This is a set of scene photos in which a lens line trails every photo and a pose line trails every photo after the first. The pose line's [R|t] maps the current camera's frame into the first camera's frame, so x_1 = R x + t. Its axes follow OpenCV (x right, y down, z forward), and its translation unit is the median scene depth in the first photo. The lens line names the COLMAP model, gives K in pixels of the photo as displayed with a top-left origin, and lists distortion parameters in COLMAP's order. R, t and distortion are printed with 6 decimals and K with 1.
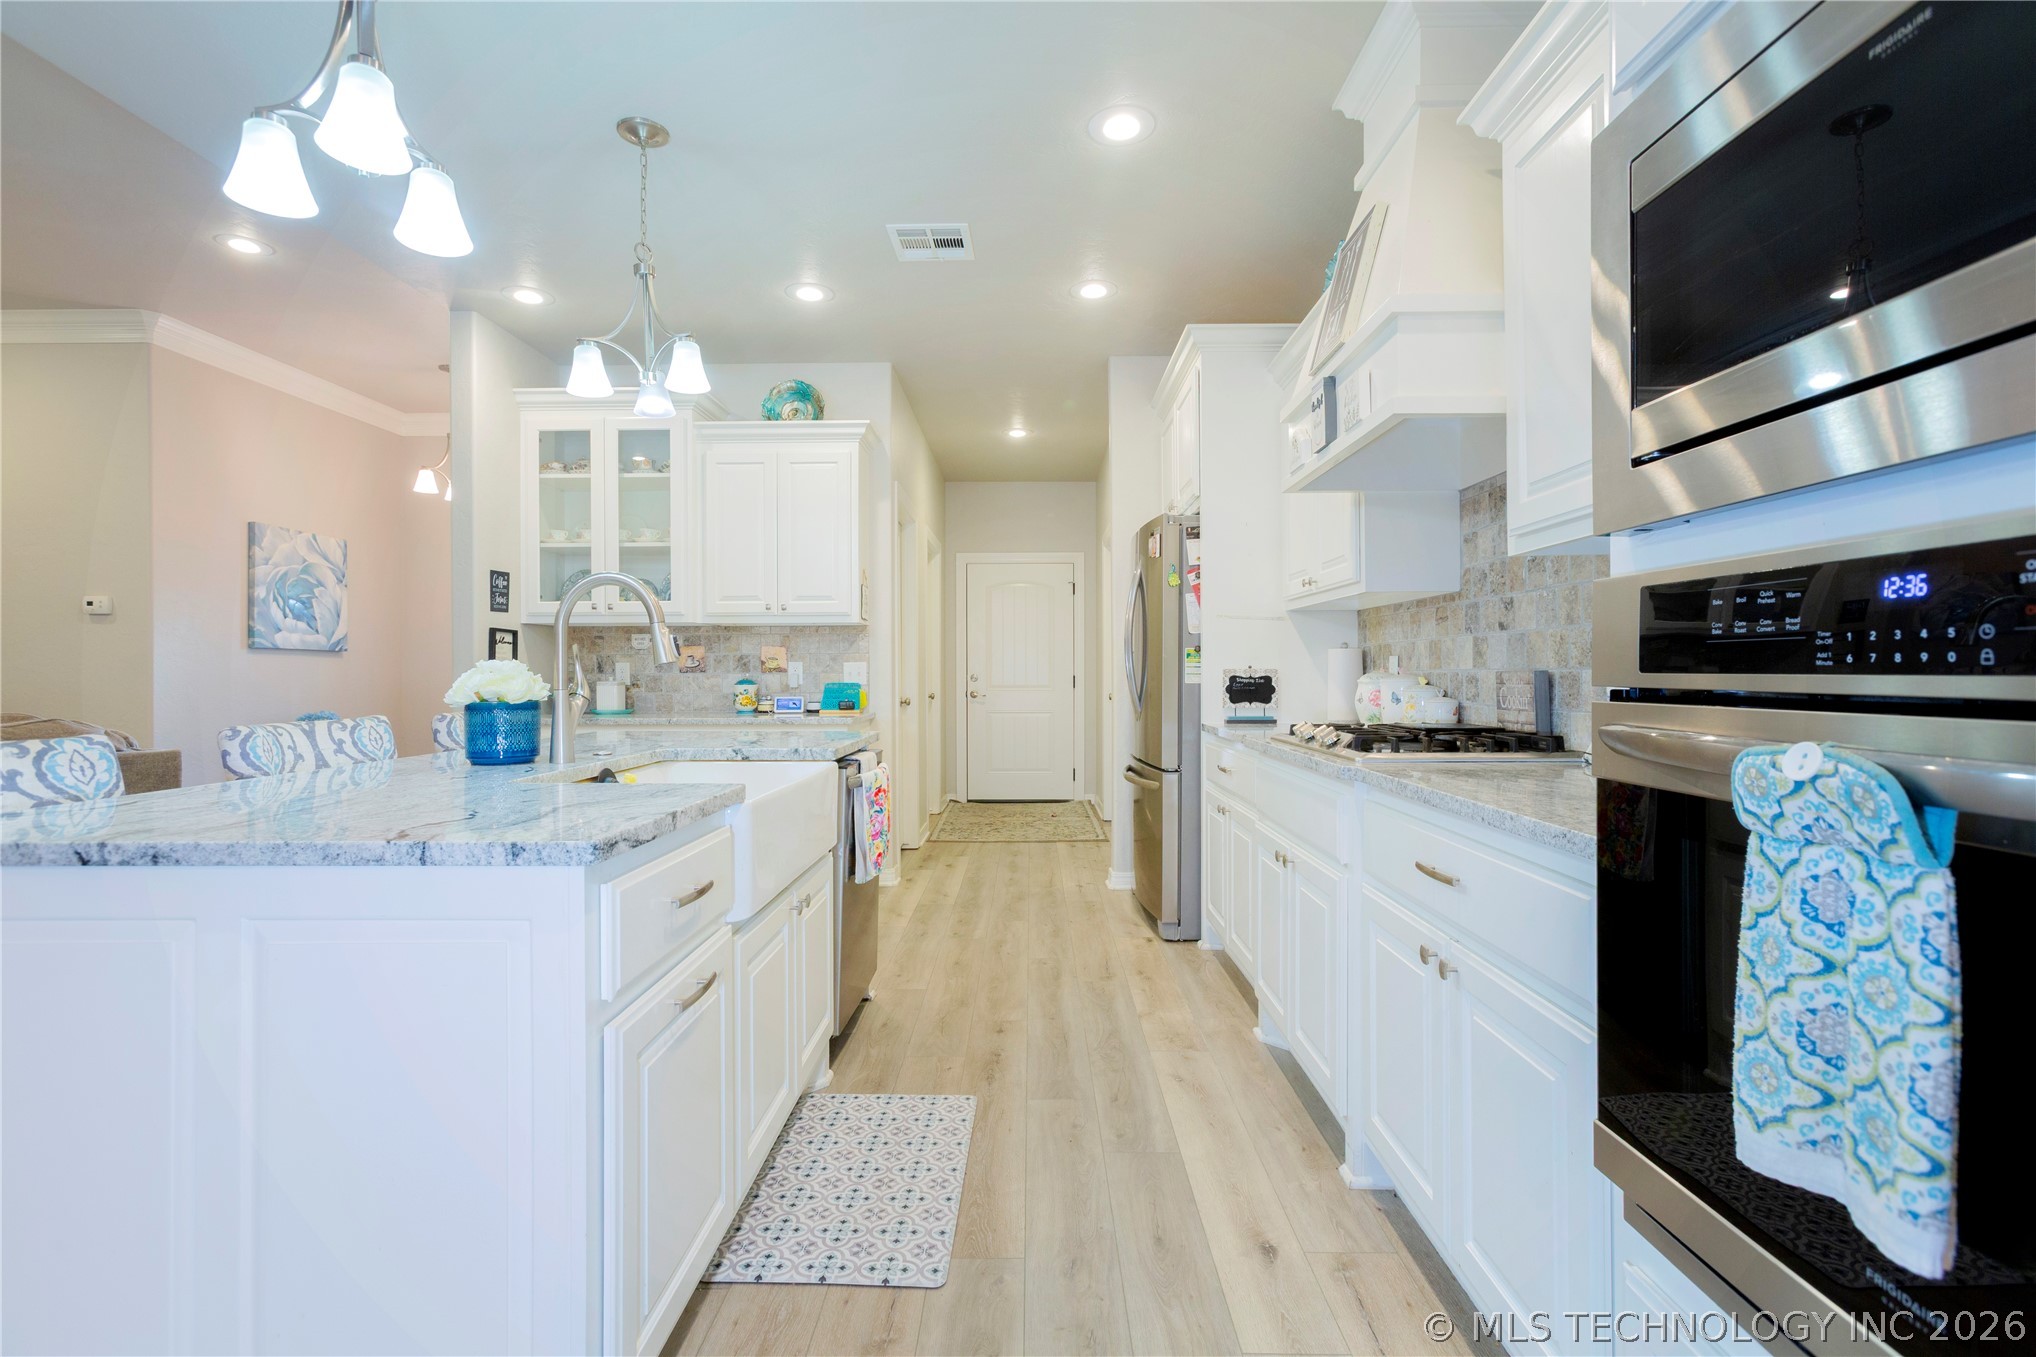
lens RADIAL K [[960.3, 0, 1011.4], [0, 960.3, 669.8], [0, 0, 1]] dist [-0.010185, 0.007950]
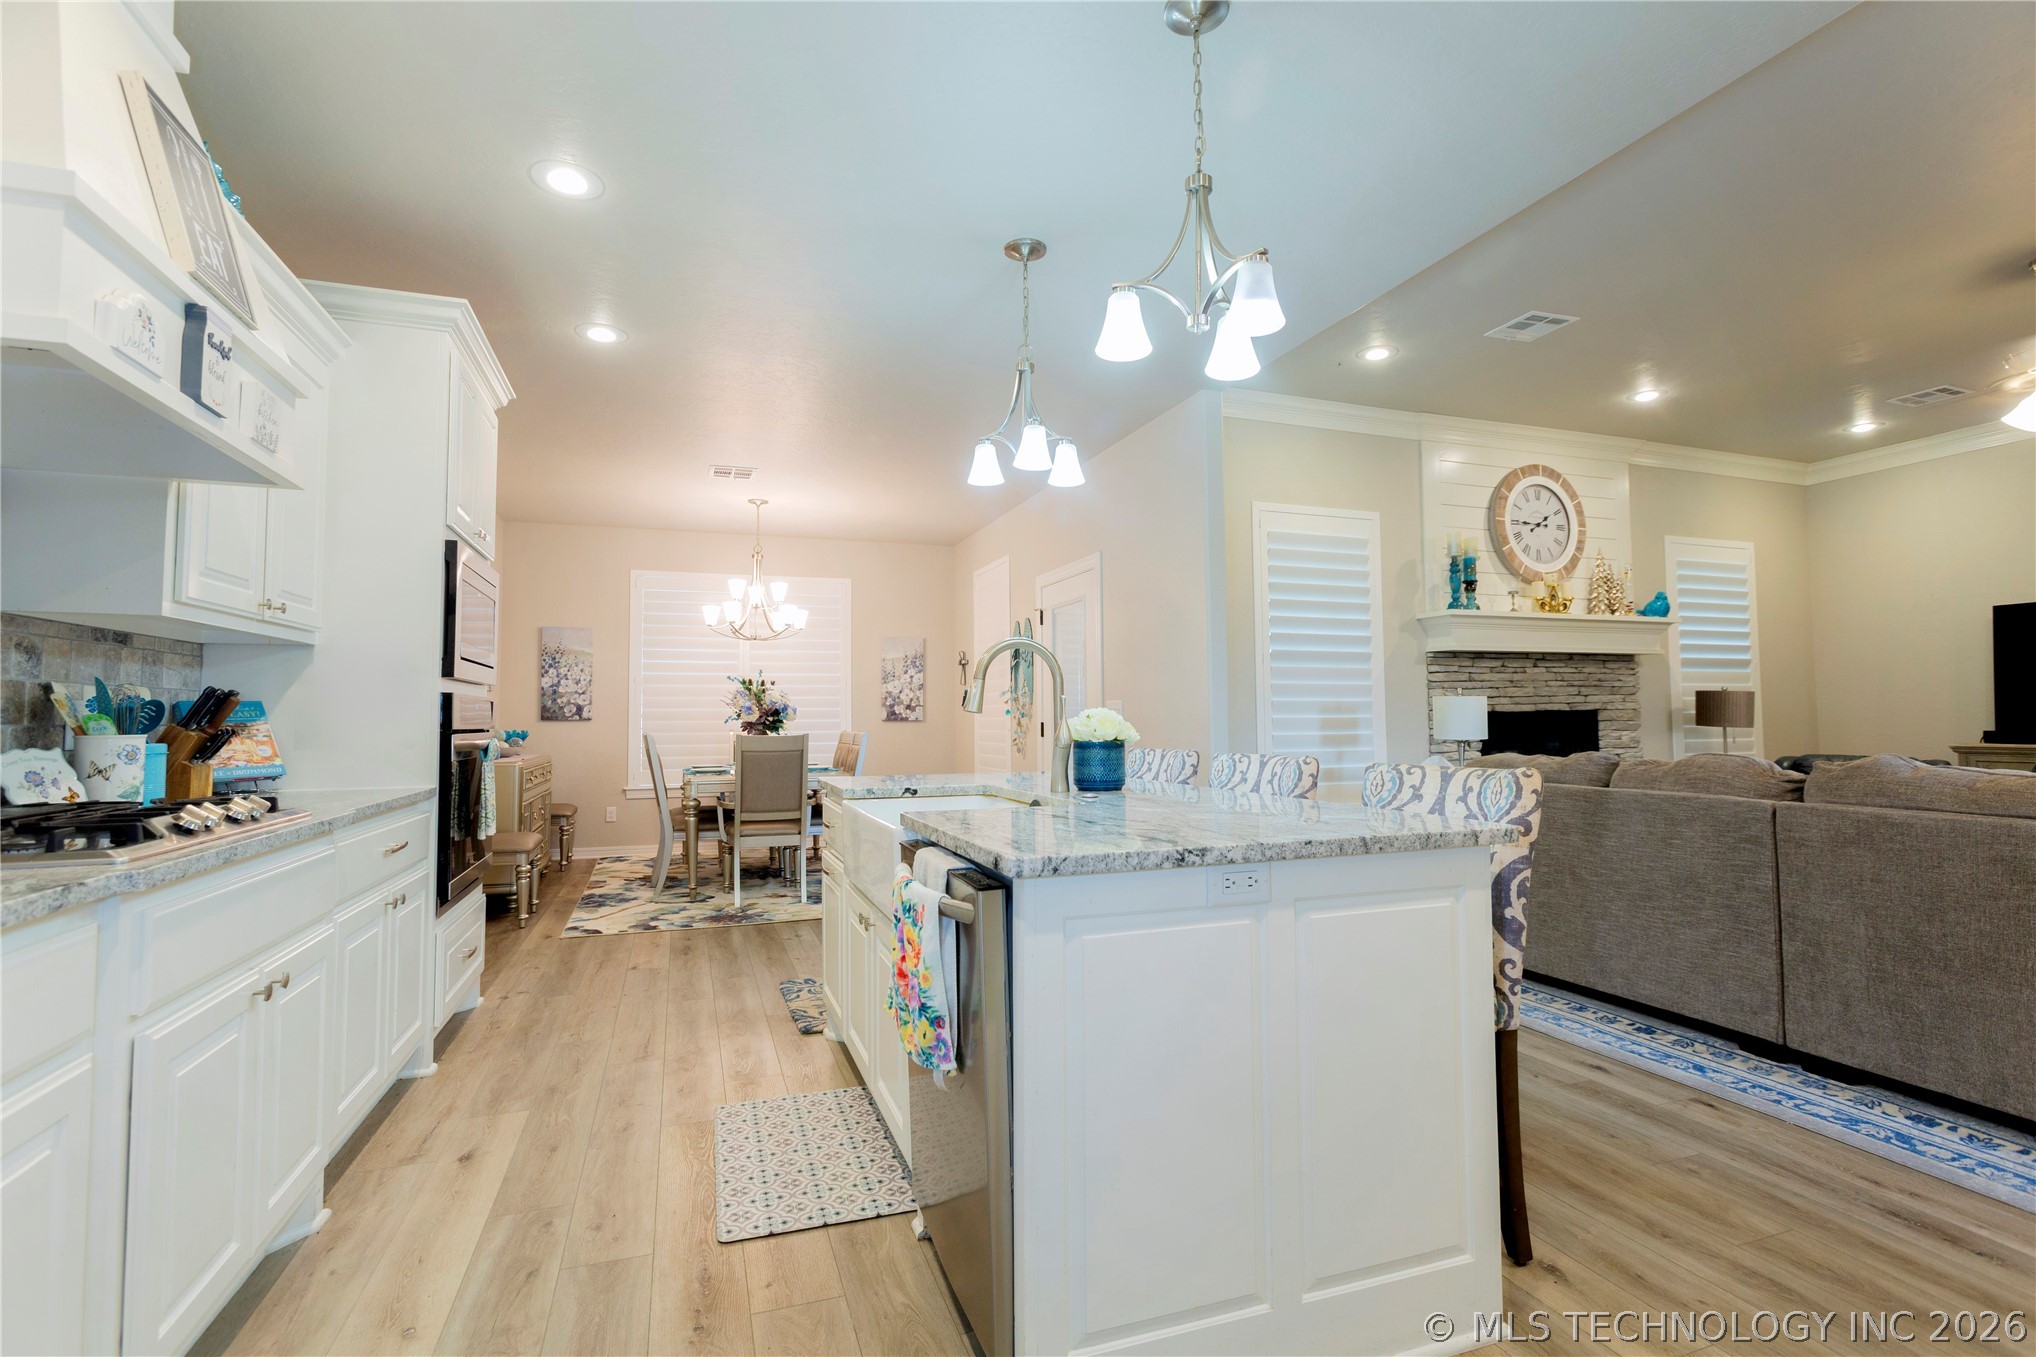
lens RADIAL K [[960.3, 0, 1026.5], [0, 960.3, 678.6], [0, 0, 1]] dist [-0.010185, 0.007950]
pose [[-0.934560, -0.005787, -0.355758, 0.007475], [0.011528, 0.998850, -0.046529, 0.004354], [0.355618, -0.047586, -0.933419, 1.176357]]
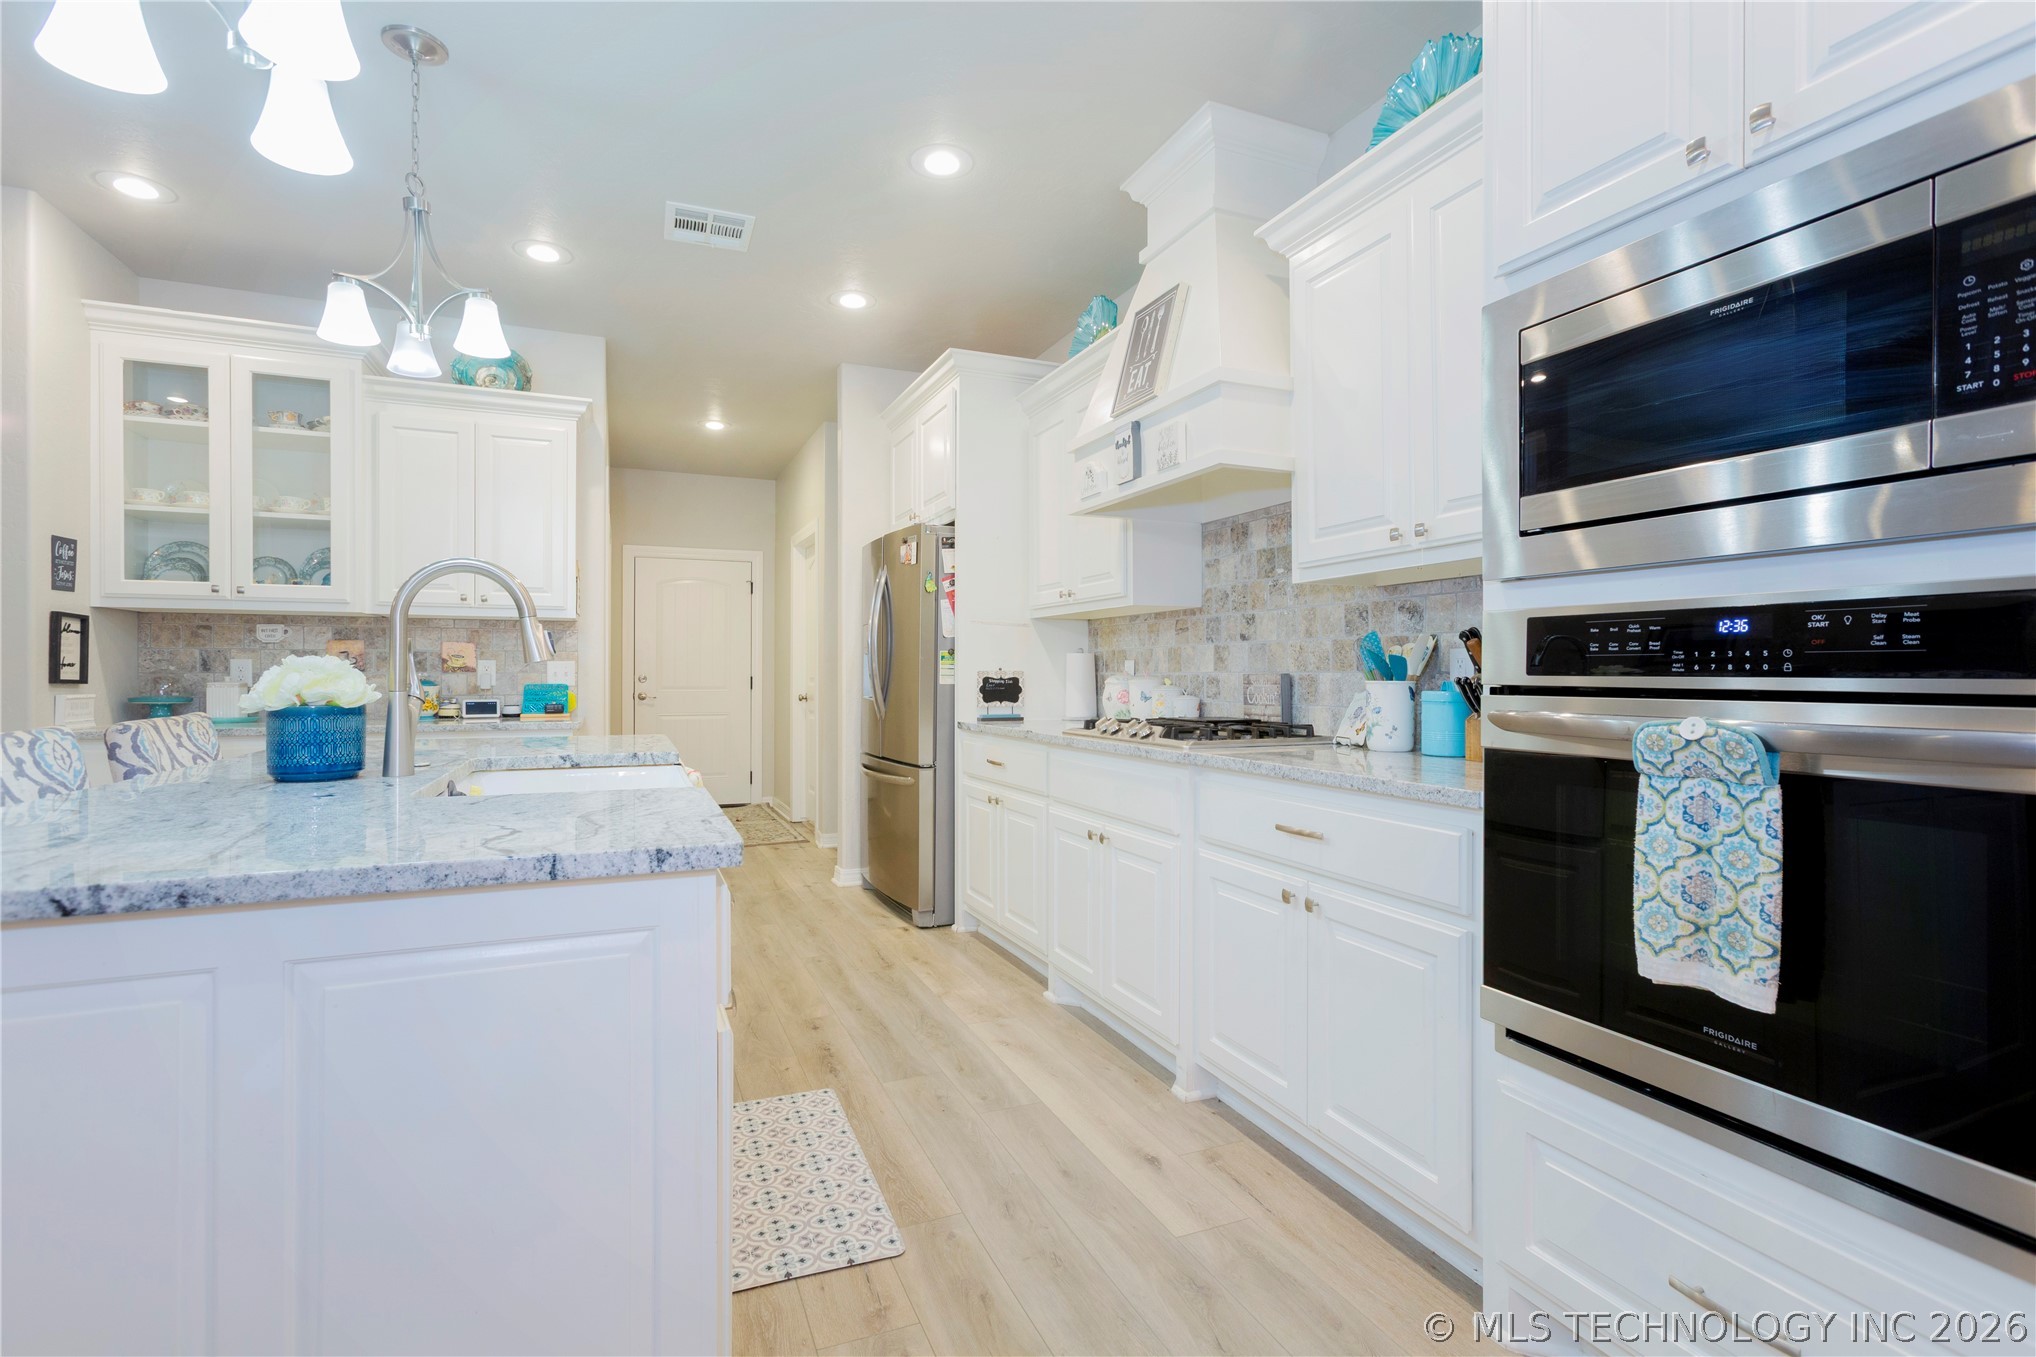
lens RADIAL K [[960.3, 0, 1027.2], [0, 960.3, 670.2], [0, 0, 1]] dist [-0.010185, 0.007950]
pose [[0.911679, 0.005130, 0.410871, -0.167953], [-0.004754, 0.999987, -0.001938, 0.000425], [-0.410875, -0.000186, 0.911691, -0.009400]]
